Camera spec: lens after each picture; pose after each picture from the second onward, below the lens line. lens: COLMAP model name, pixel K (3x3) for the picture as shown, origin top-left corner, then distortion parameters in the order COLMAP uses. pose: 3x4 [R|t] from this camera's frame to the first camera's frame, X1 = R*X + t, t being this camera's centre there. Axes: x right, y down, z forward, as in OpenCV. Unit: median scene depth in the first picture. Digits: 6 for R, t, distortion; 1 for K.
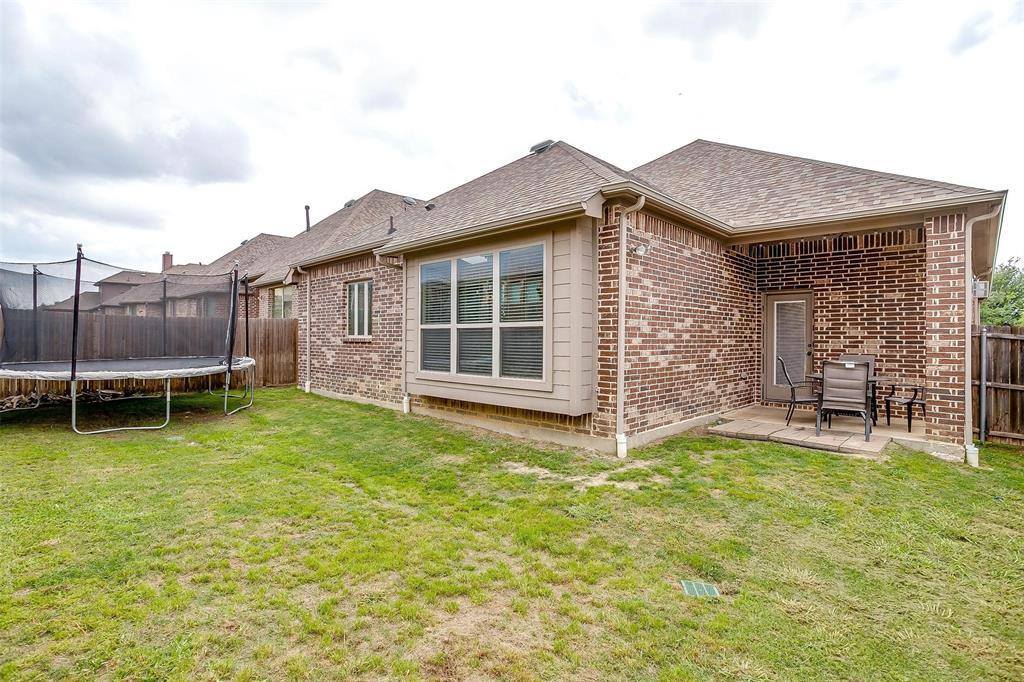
lens RADIAL K [[501.6, 0, 513.6], [0, 501.6, 341.6], [0, 0, 1]] dist [-0.054235, 0.031332]
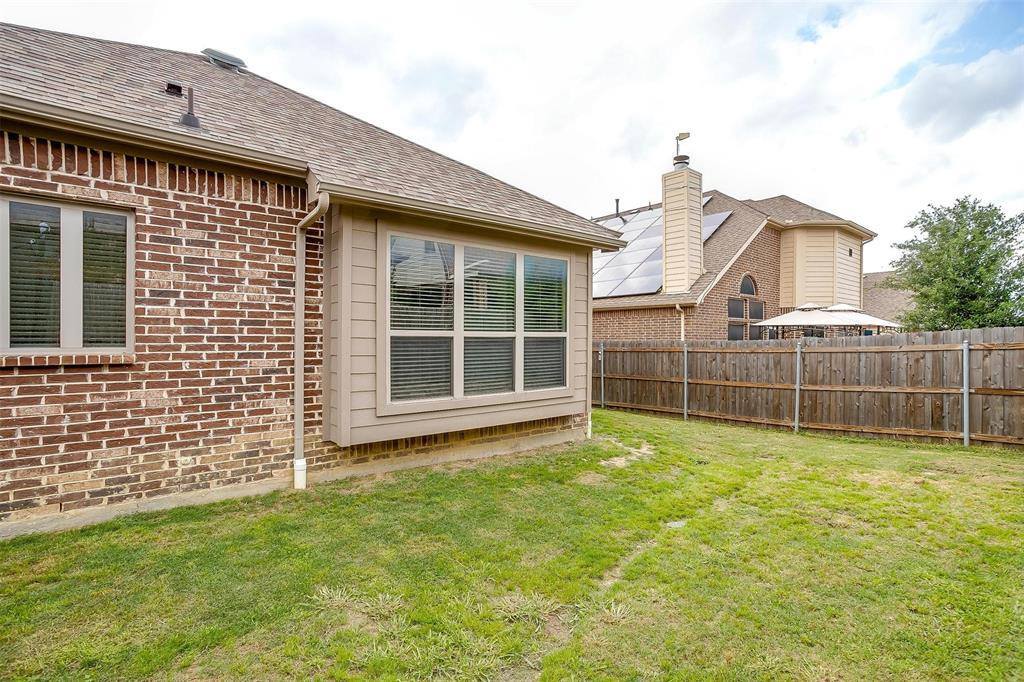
lens RADIAL K [[508.9, 0, 512.0], [0, 508.9, 341.0], [0, 0, 1]] dist [-0.058055, 0.033118]
pose [[0.089291, -0.001972, 0.996004, -0.872057], [0.008760, 0.999961, 0.001195, -0.020078], [-0.995967, 0.008618, 0.089304, 0.850009]]
